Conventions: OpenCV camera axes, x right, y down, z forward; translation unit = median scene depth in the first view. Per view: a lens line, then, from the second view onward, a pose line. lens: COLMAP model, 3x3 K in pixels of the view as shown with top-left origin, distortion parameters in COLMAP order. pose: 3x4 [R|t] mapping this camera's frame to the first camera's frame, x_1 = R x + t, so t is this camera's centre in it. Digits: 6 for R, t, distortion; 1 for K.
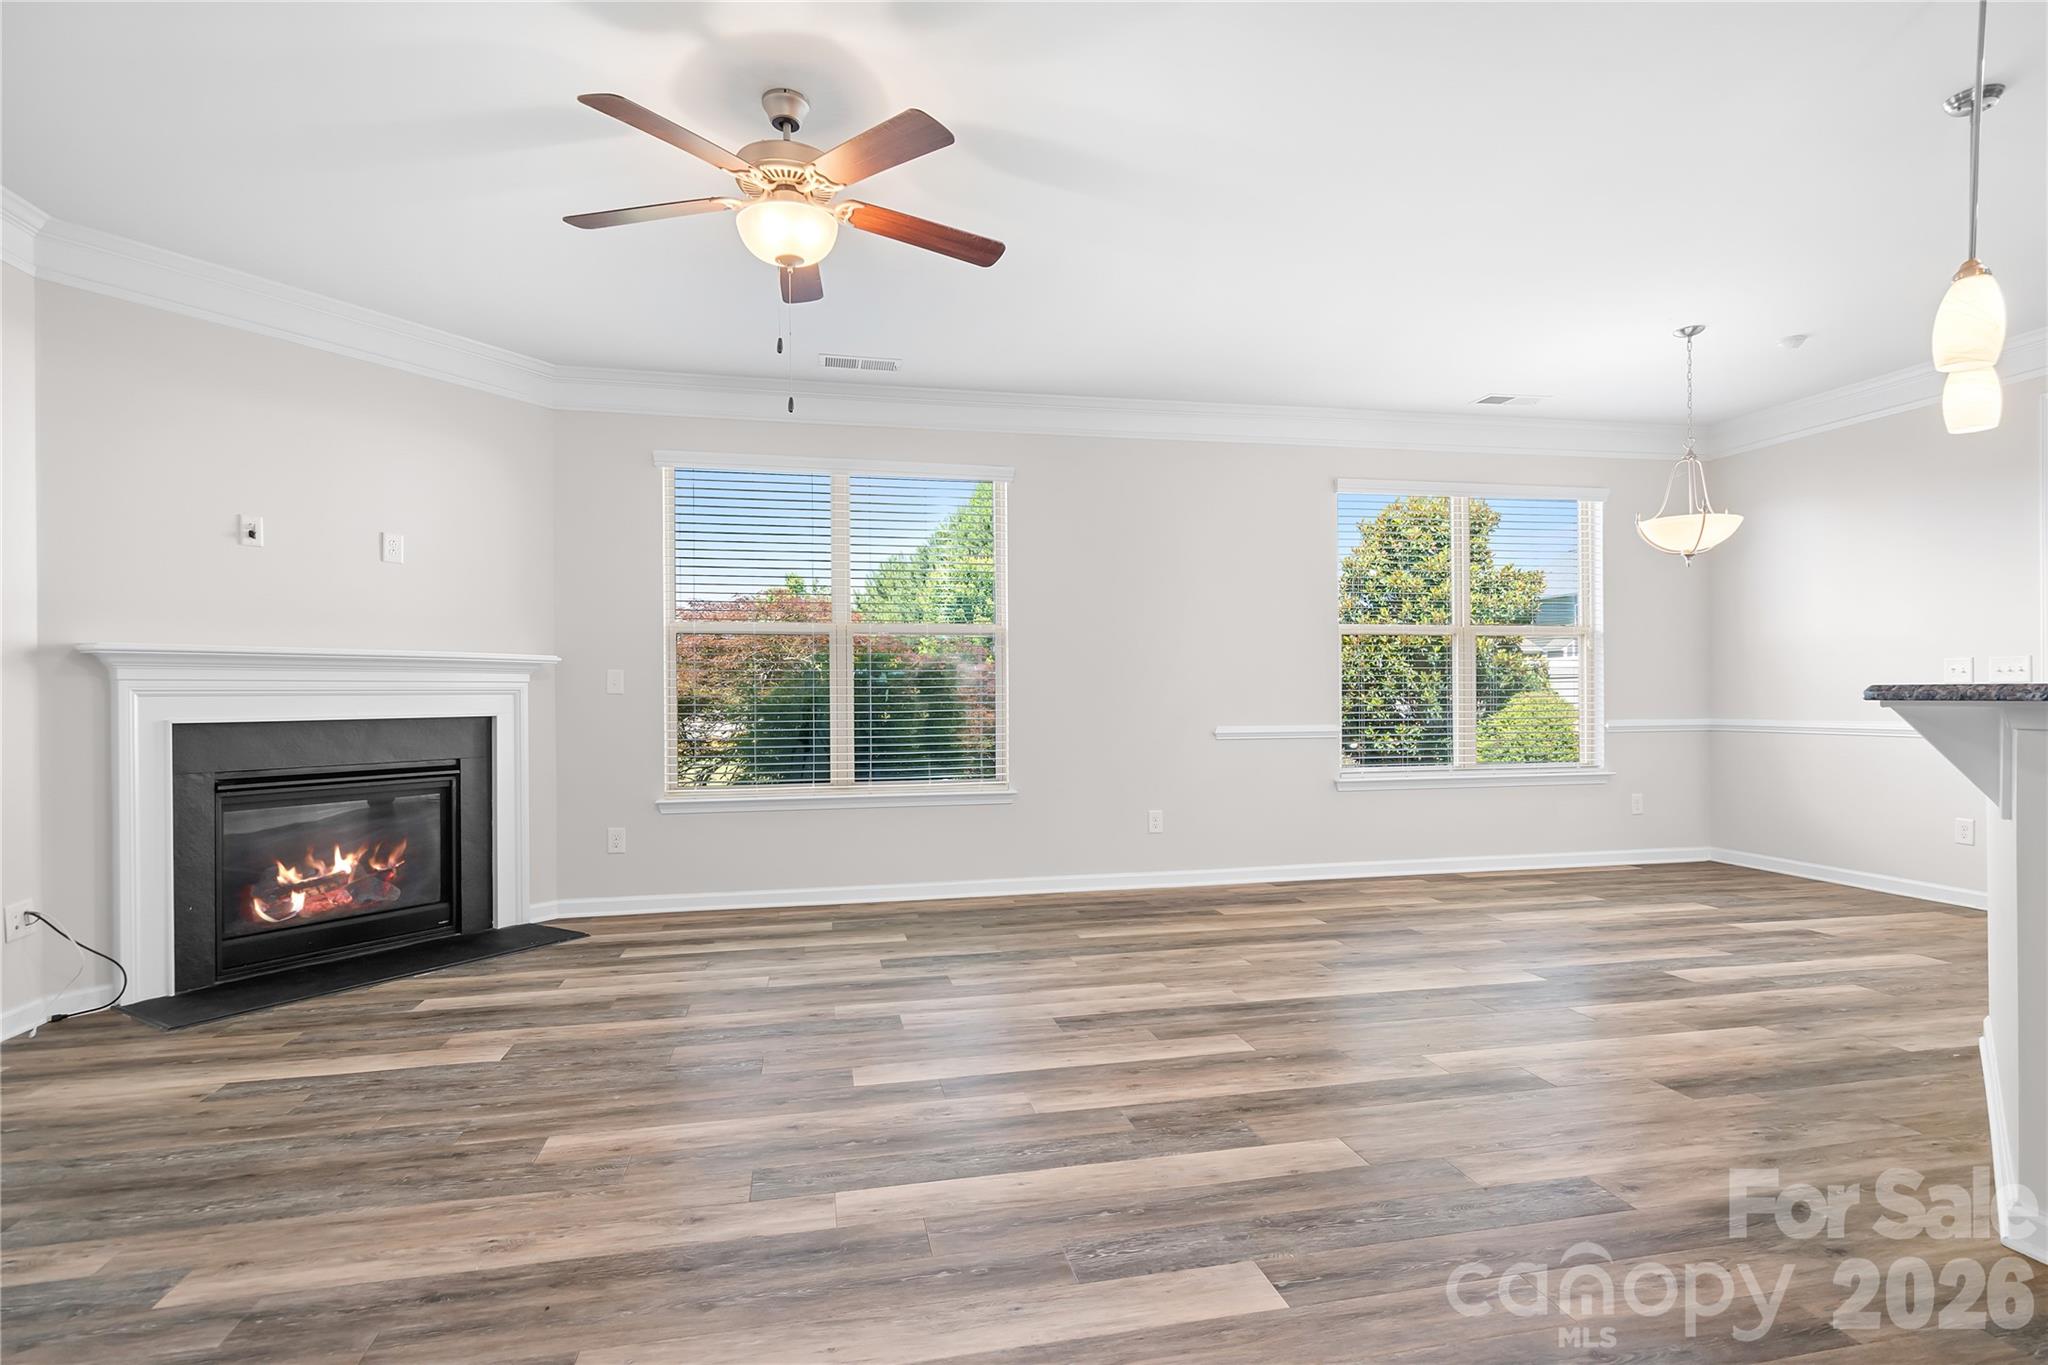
lens RADIAL K [[1062.9, 0, 1007.1], [0, 1062.9, 692.4], [0, 0, 1]] dist [0.014209, -0.005519]
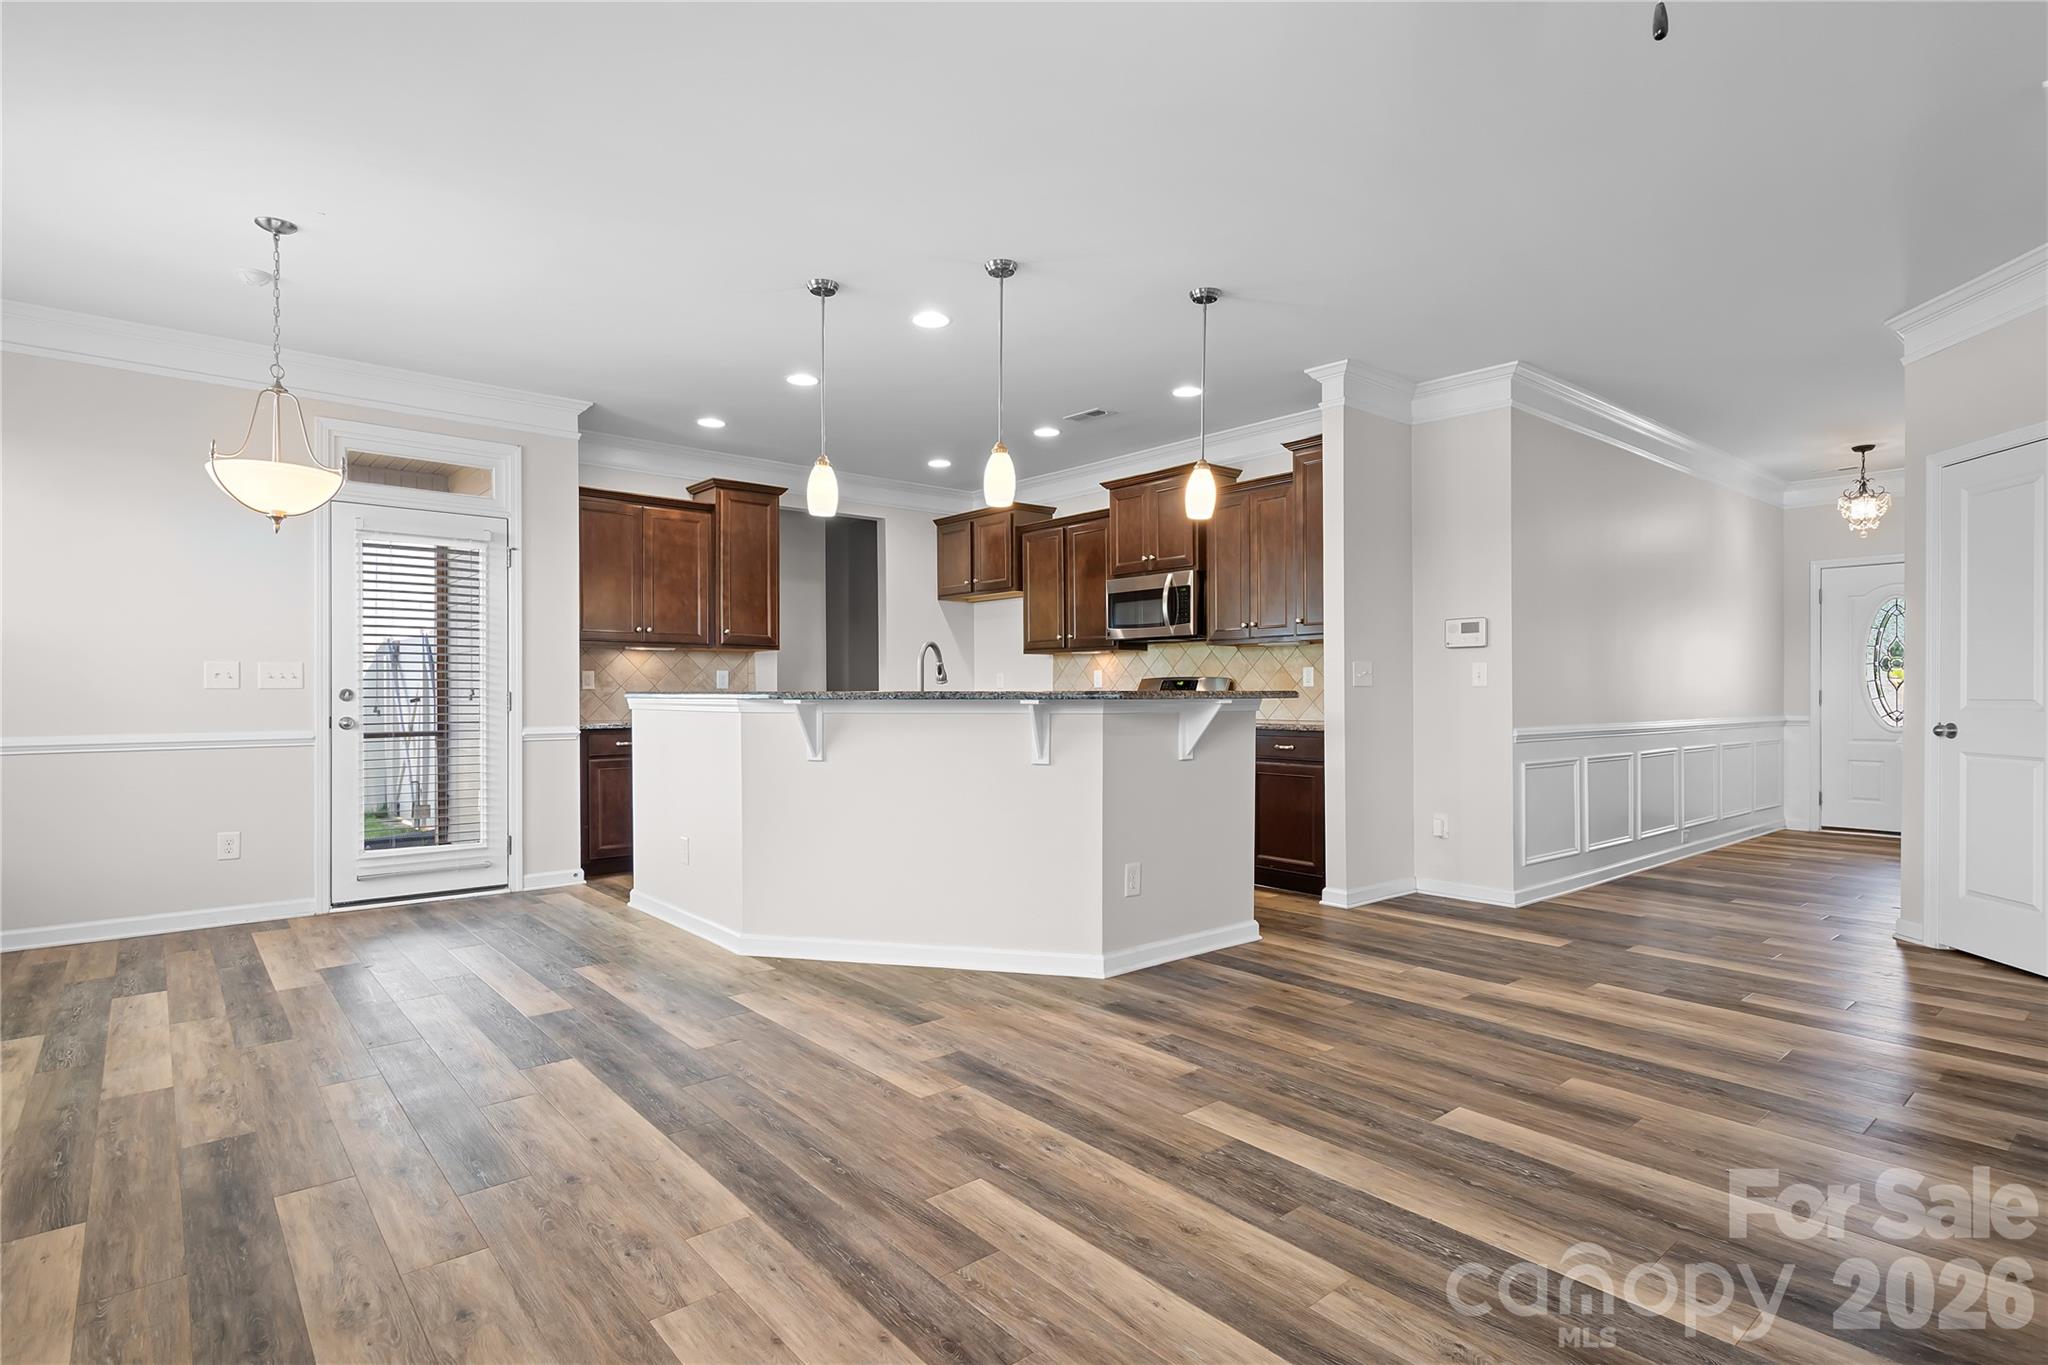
lens RADIAL K [[1062.9, 0, 1029.8], [0, 1062.9, 690.7], [0, 0, 1]] dist [0.014209, -0.005519]
pose [[-0.504974, 0.006382, 0.863111, -0.353510], [0.010818, 0.999941, -0.001064, 0.002365], [-0.863067, 0.008800, -0.505013, 1.134213]]
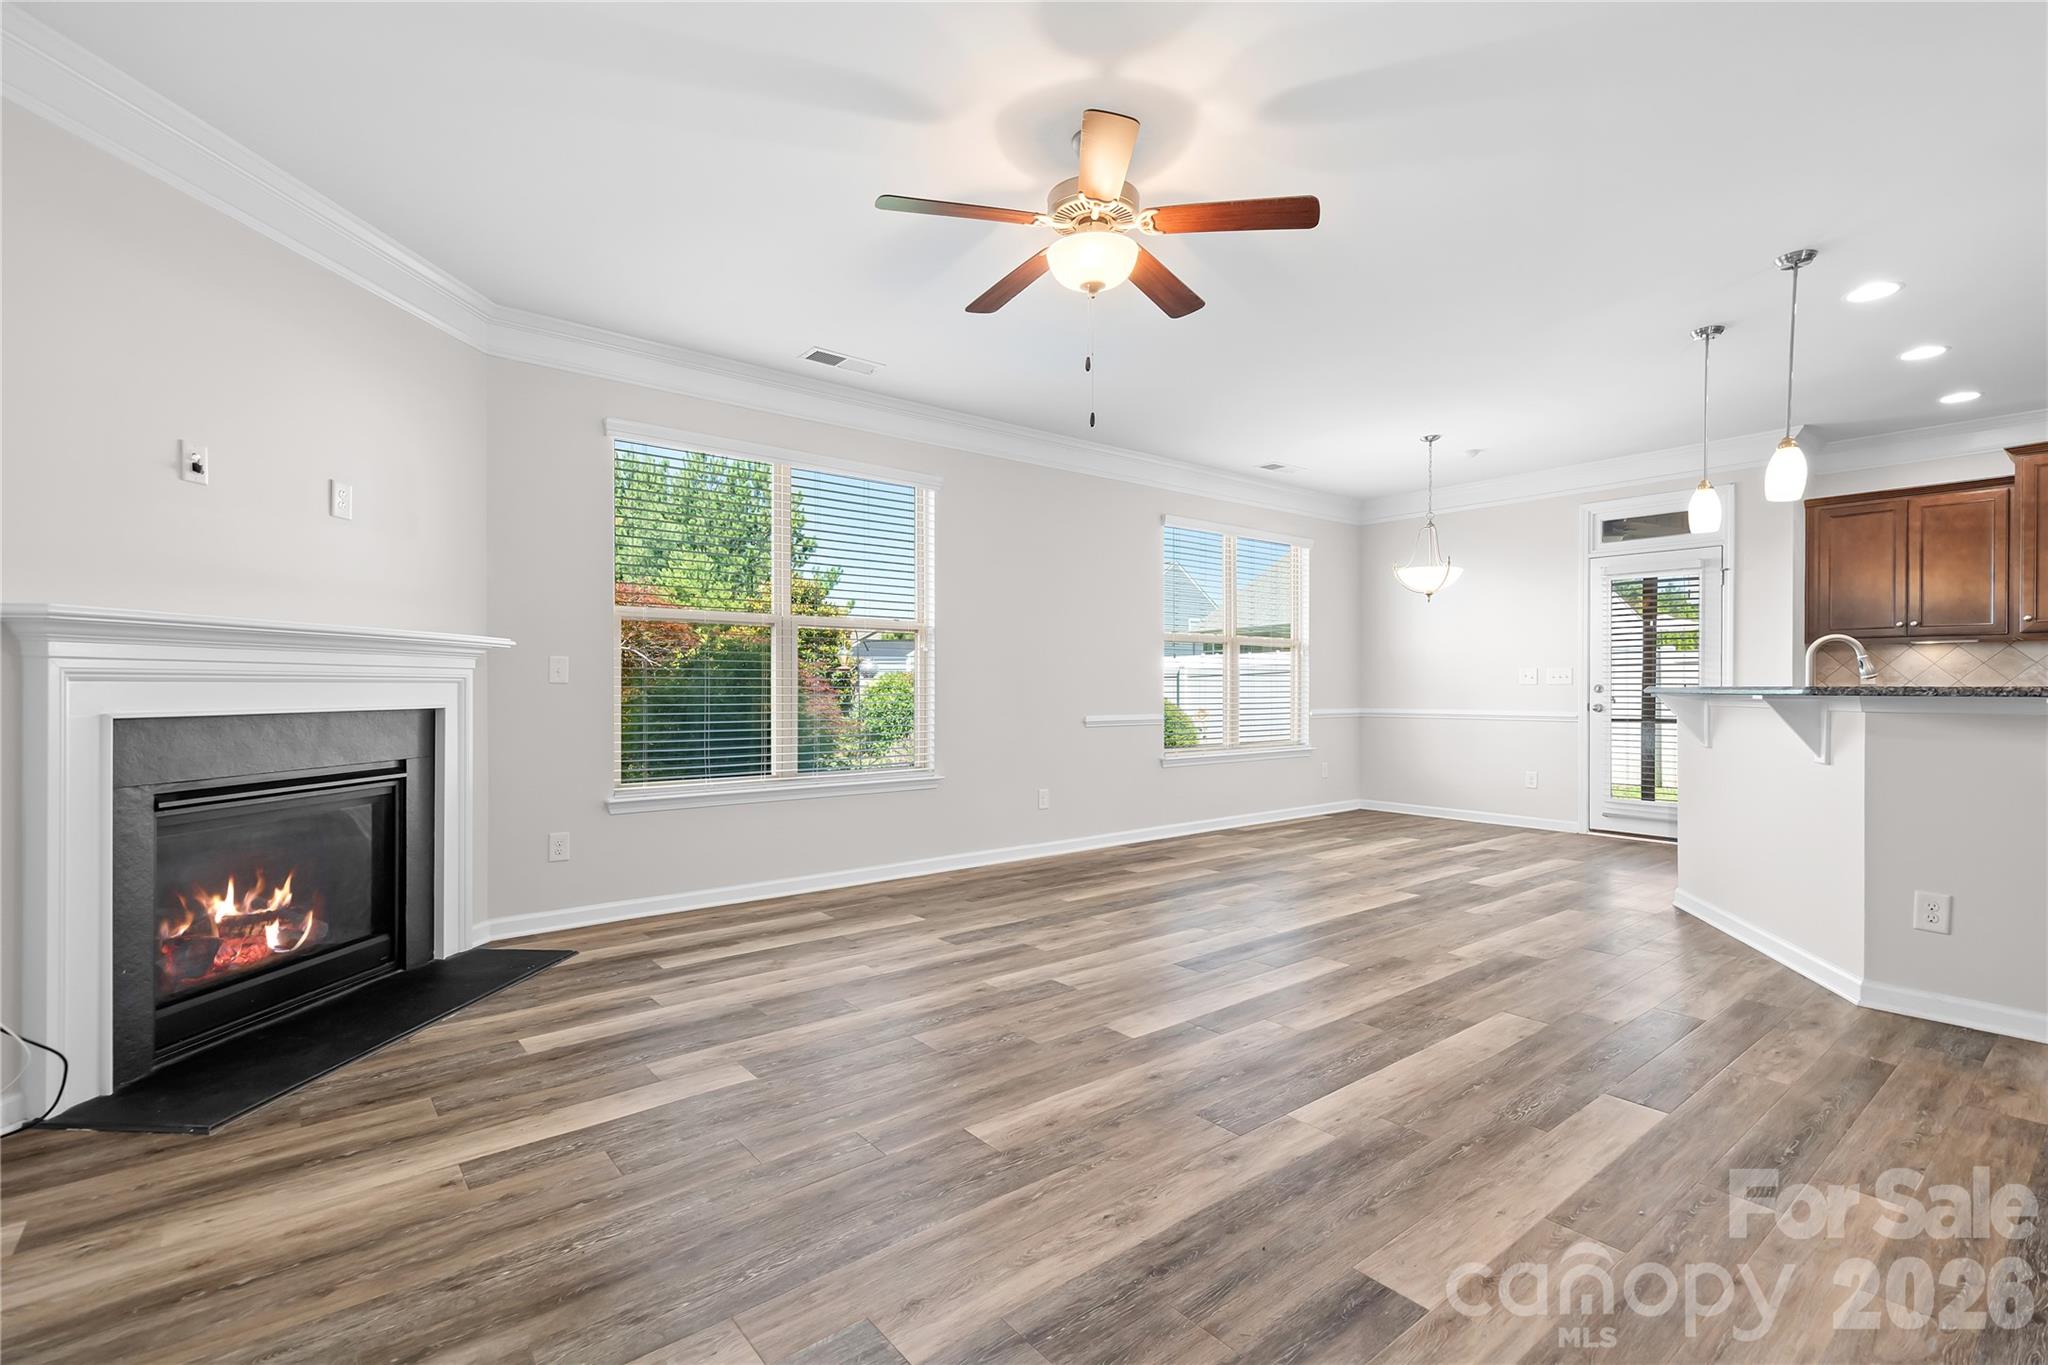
lens RADIAL K [[983.2, 0, 1008.8], [0, 983.2, 686.0], [0, 0, 1]] dist [0.022271, -0.003778]
pose [[0.880876, 0.008230, 0.473276, -0.592825], [-0.007786, 0.999965, -0.002897, 0.004040], [-0.473283, -0.001133, 0.880910, 0.121147]]
